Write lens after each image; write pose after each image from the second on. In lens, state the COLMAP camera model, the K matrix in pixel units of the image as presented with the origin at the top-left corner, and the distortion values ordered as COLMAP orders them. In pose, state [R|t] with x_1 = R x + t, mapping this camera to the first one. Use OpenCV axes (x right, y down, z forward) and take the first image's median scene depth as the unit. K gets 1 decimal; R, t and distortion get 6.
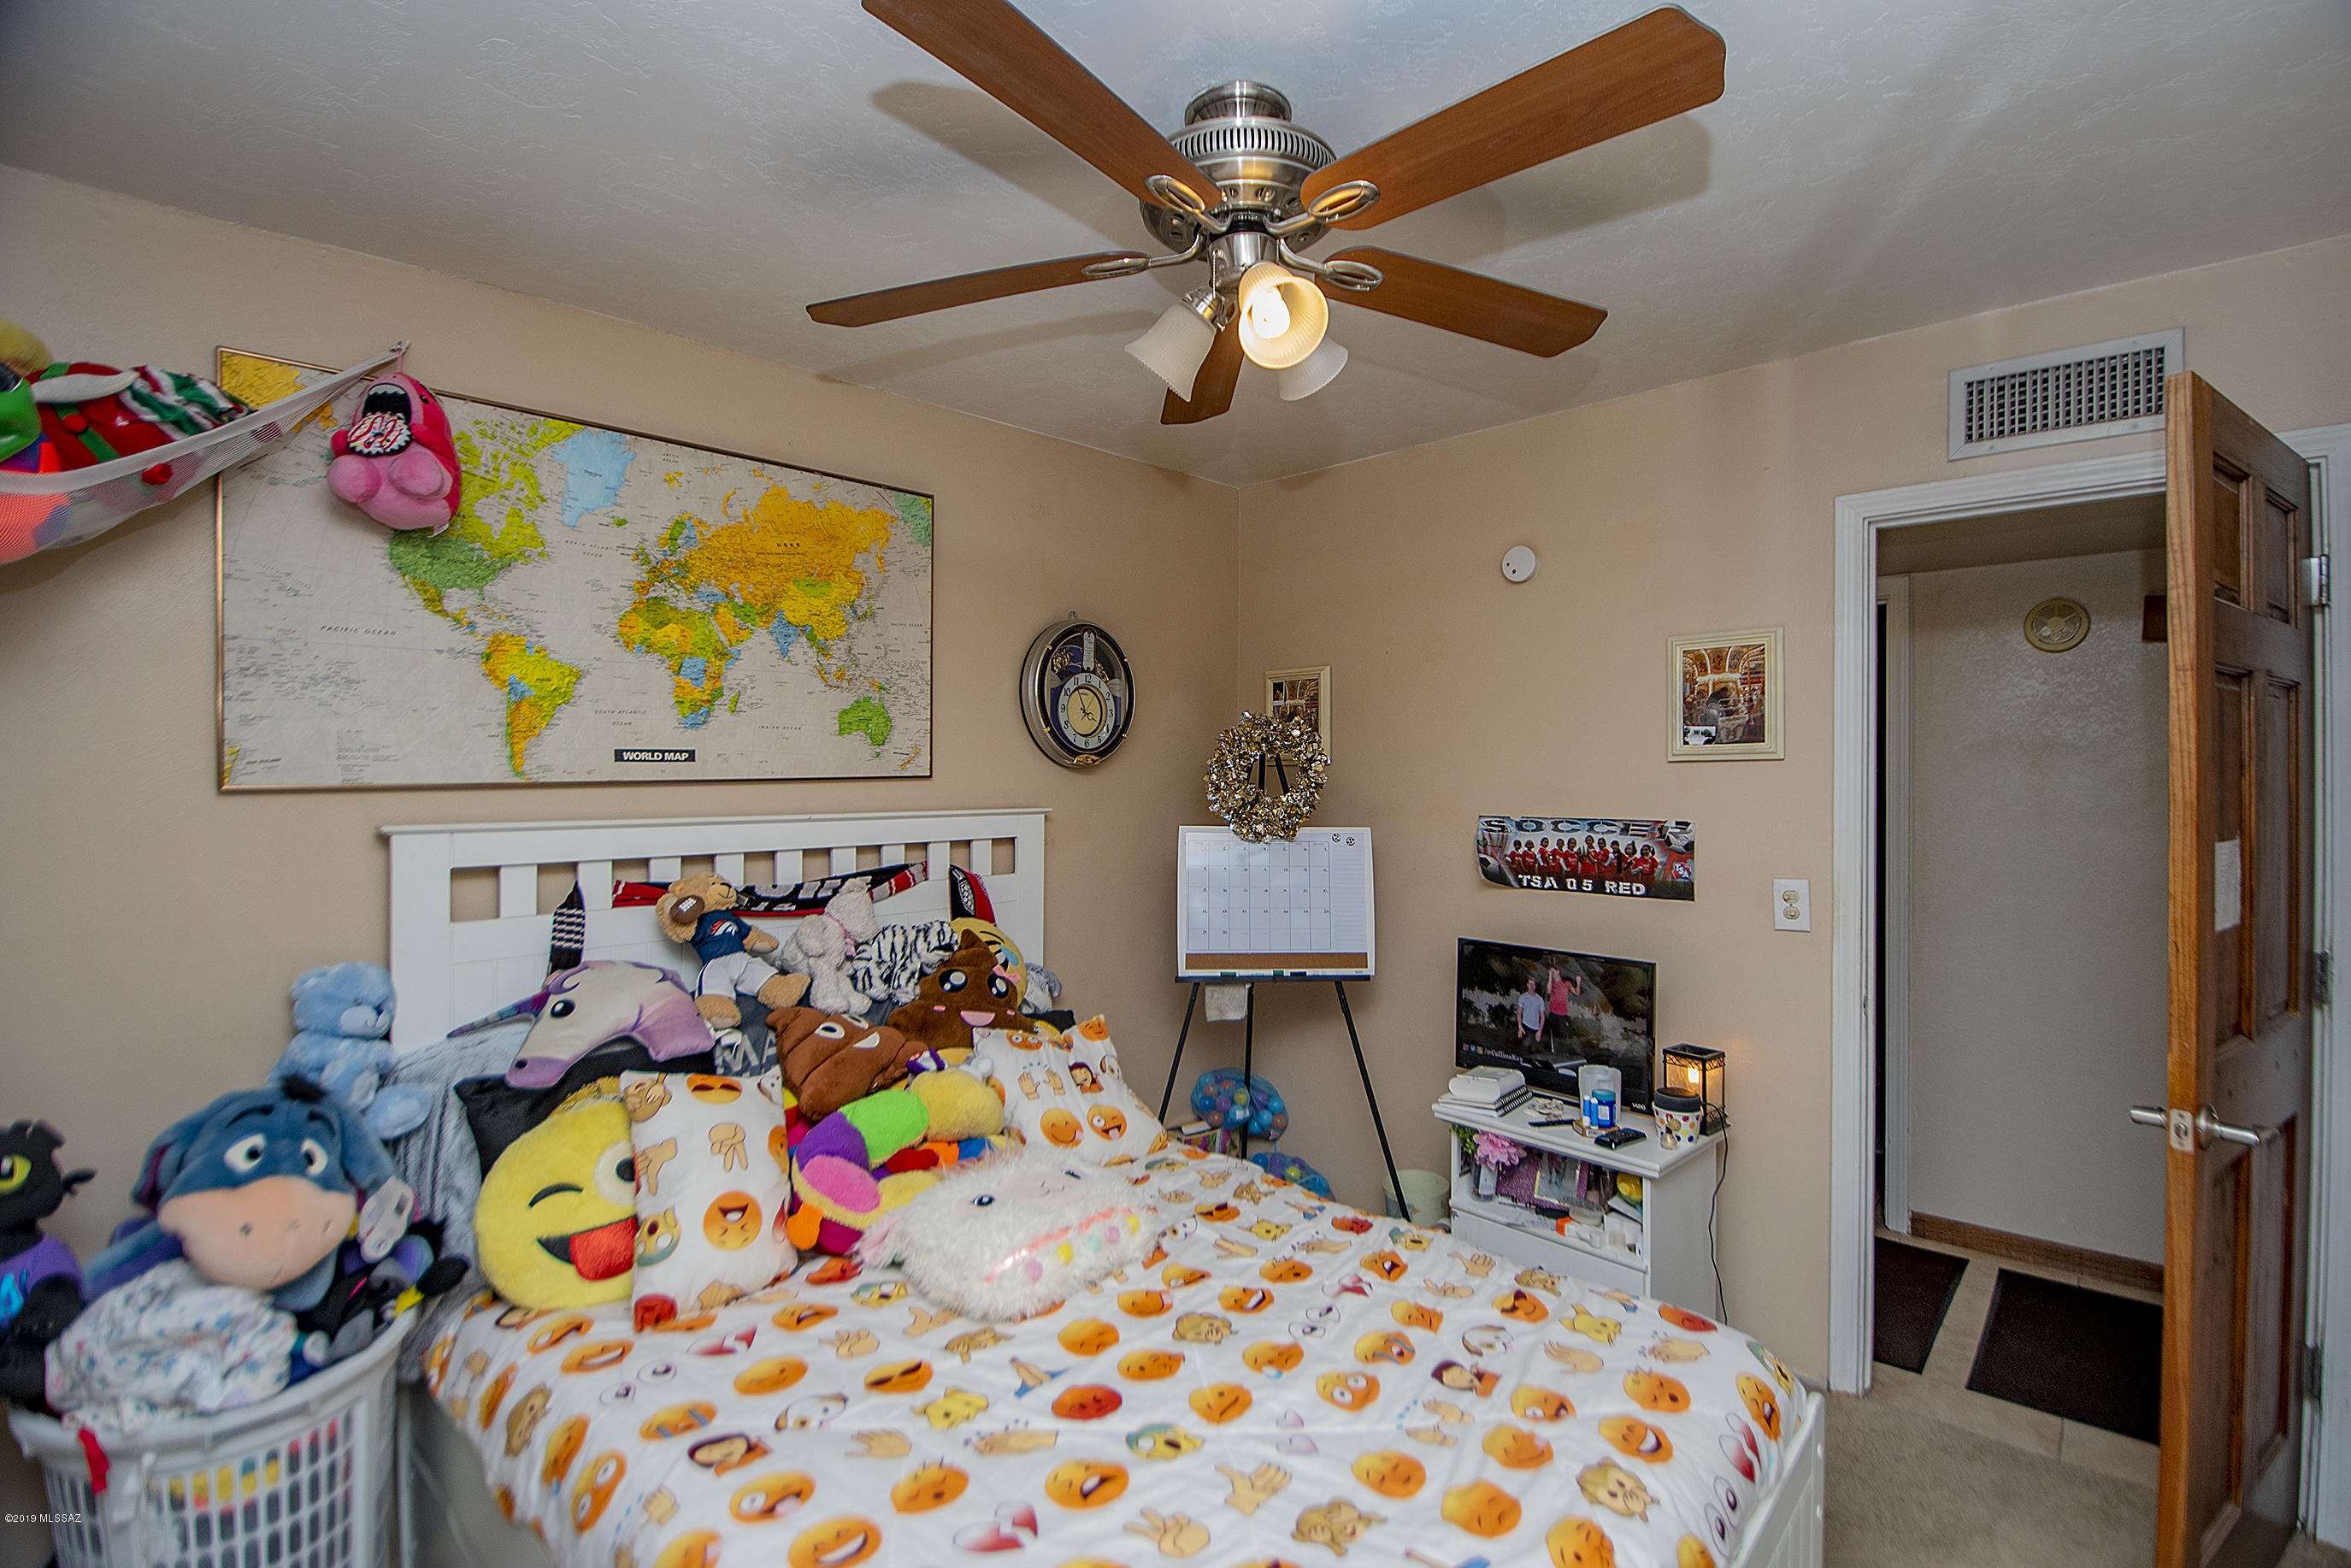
lens RADIAL K [[1032.6, 0, 1175.5], [0, 1032.6, 784.0], [0, 0, 1]] dist [-0.001765, -0.000335]
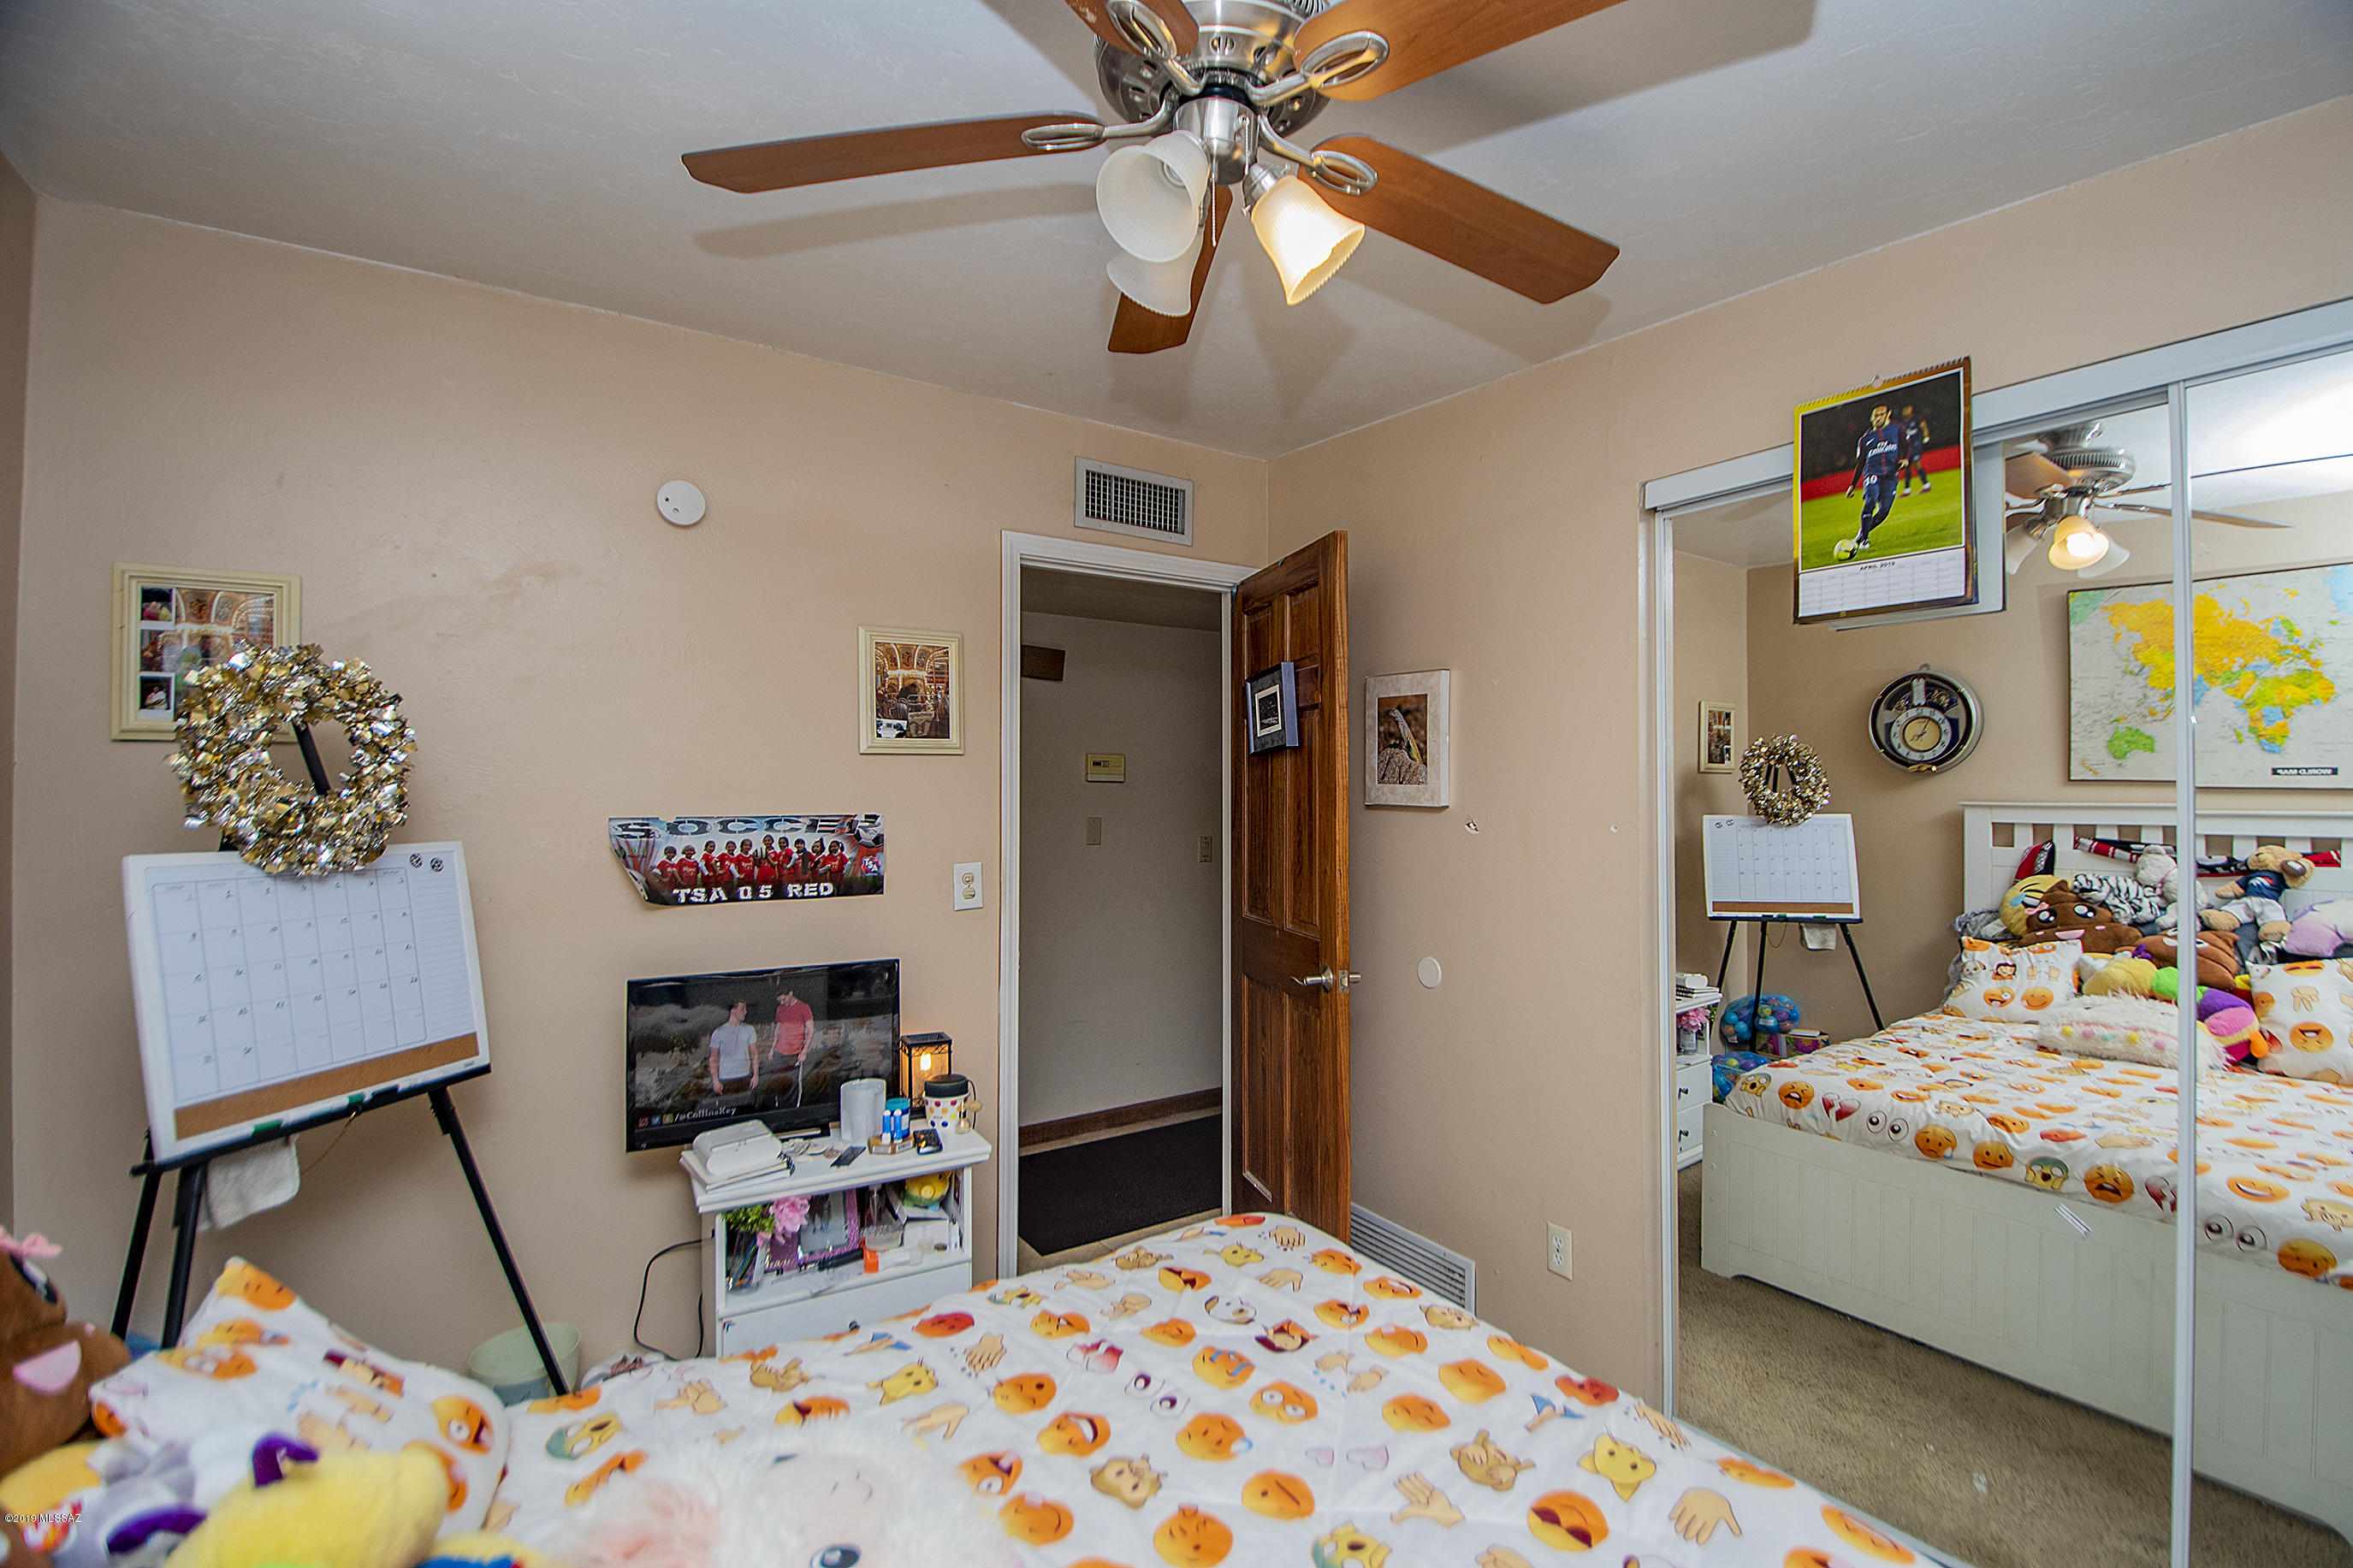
lens RADIAL K [[1081.2, 0, 1176.5], [0, 1081.2, 784.0], [0, 0, 1]] dist [0.036674, -0.038161]
pose [[0.228255, 0.008349, 0.973566, -0.454089], [0.006965, 0.999924, -0.010208, 0.019637], [-0.973577, 0.009111, 0.228179, 0.482747]]
